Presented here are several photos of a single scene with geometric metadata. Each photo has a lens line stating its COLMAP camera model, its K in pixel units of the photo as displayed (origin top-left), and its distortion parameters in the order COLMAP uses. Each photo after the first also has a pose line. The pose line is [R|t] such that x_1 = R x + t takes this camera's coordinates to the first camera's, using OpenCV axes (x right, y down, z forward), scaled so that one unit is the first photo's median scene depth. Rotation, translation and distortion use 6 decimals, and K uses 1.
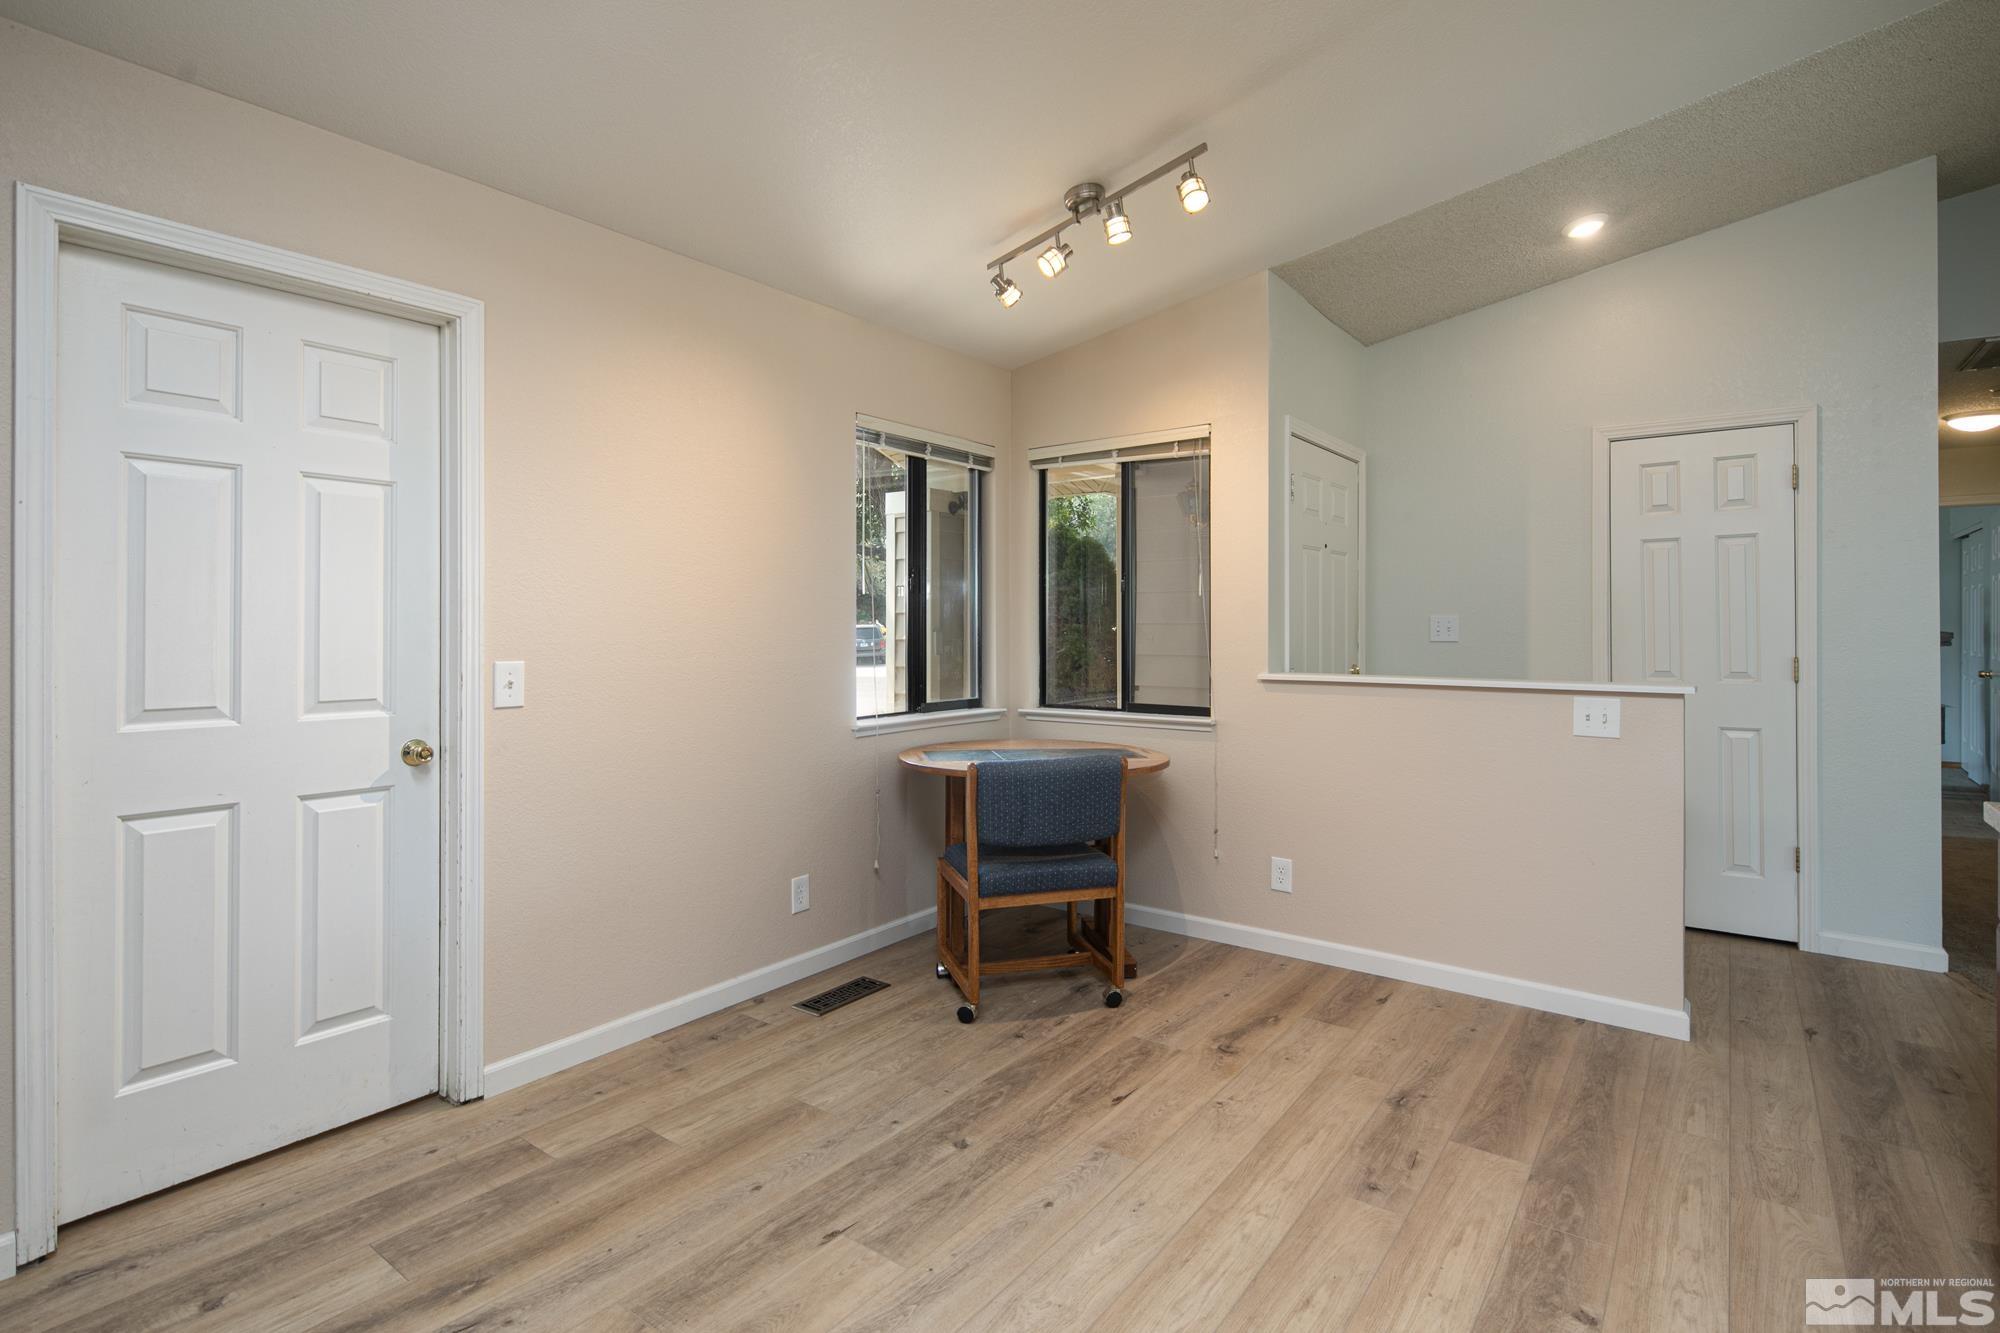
lens RADIAL K [[986.3, 0, 991.4], [0, 986.3, 615.3], [0, 0, 1]] dist [0.005965, -0.003489]
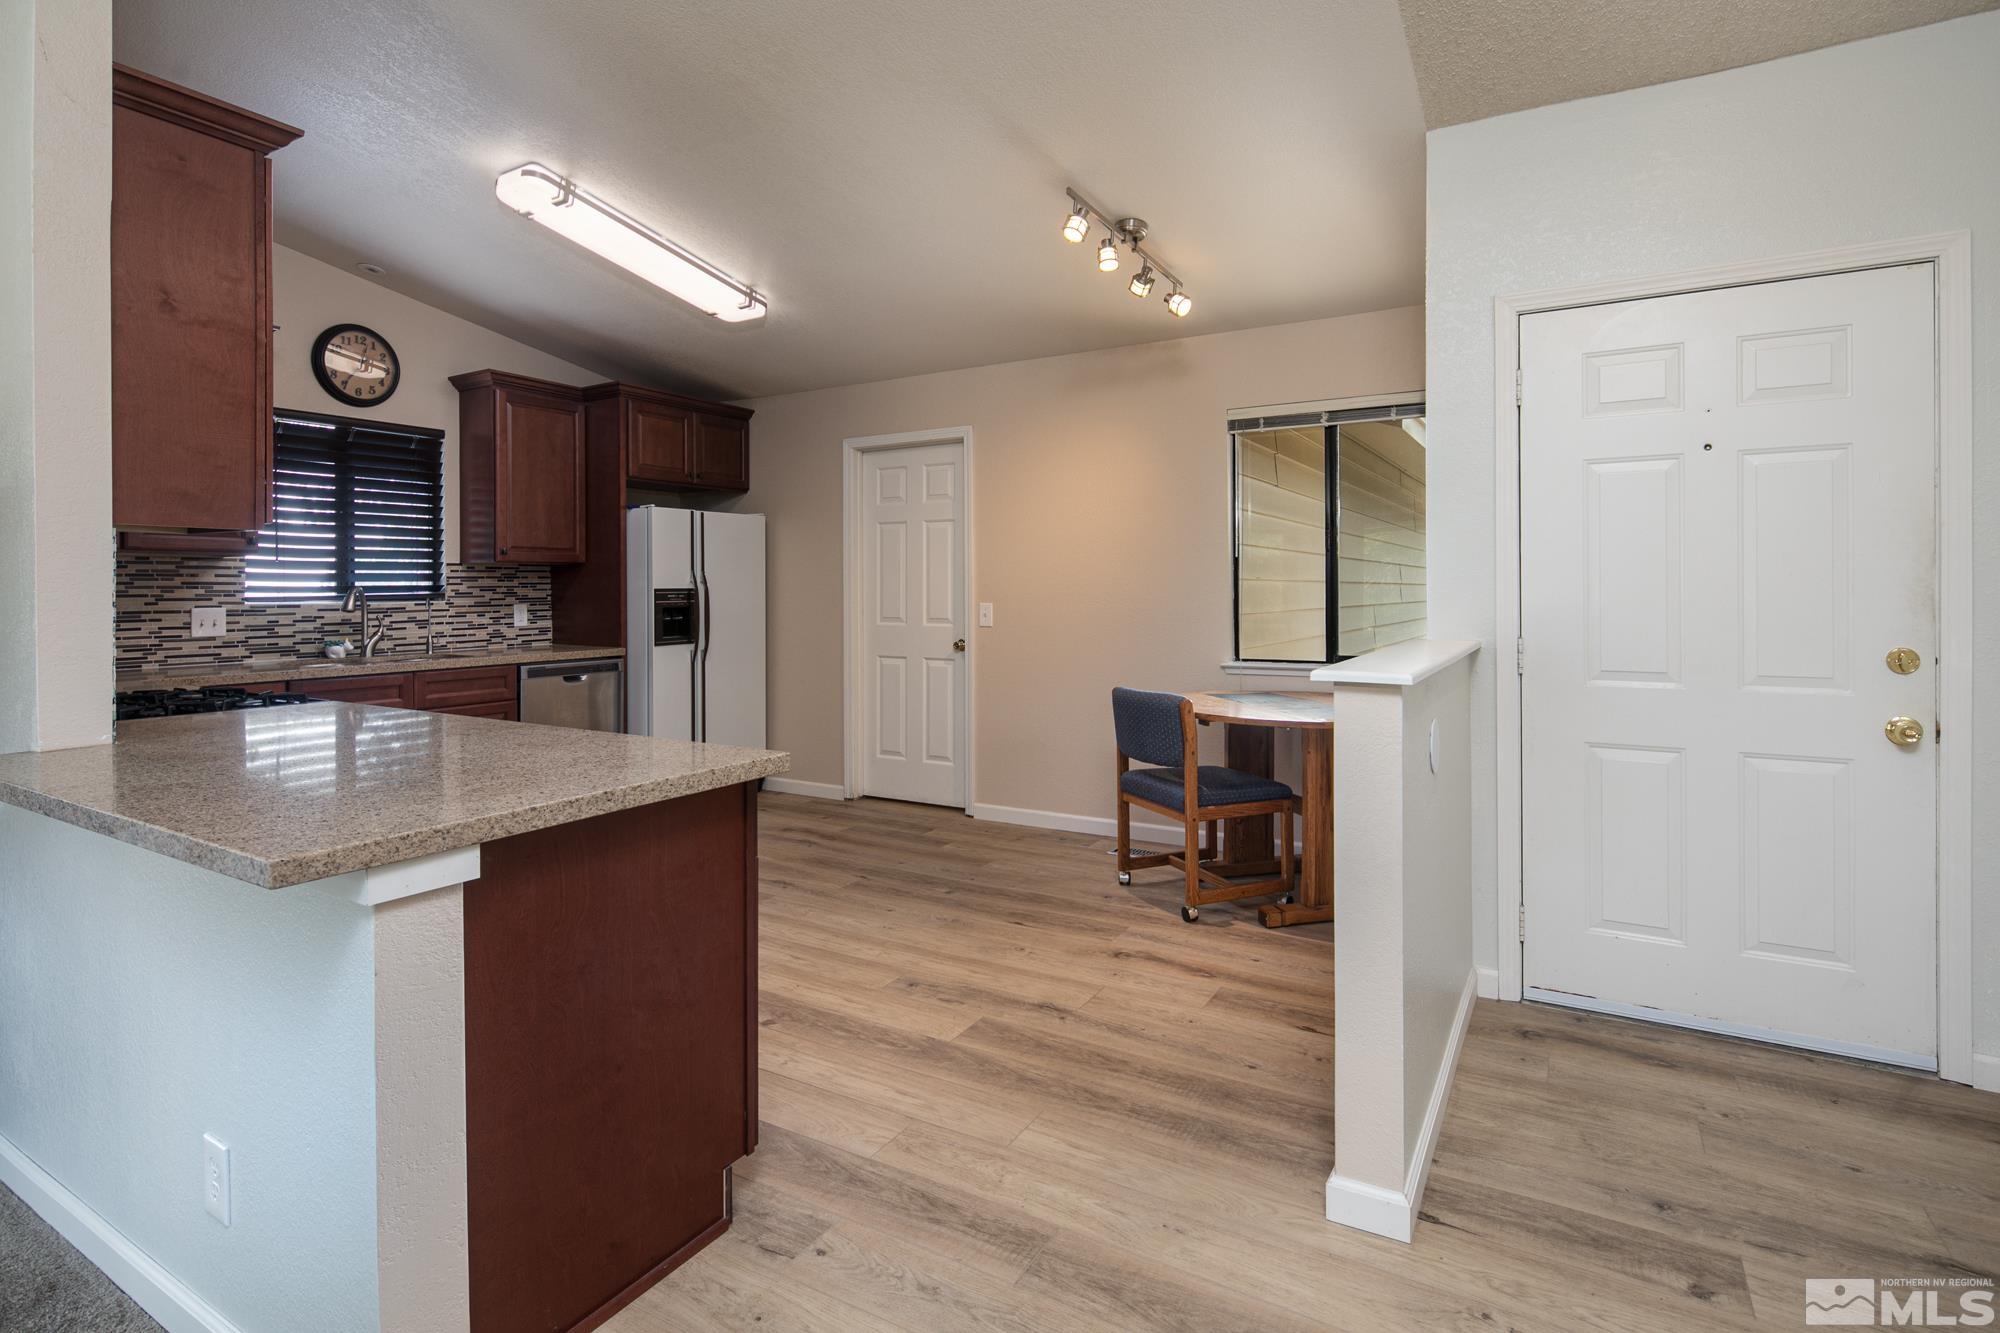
lens RADIAL K [[986.3, 0, 993.5], [0, 986.3, 591.6], [0, 0, 1]] dist [0.005965, -0.003489]
pose [[0.111936, 0.001317, -0.993715, 1.460637], [0.013598, 0.999903, 0.002857, 0.017196], [0.993622, -0.013833, 0.111907, 0.790971]]
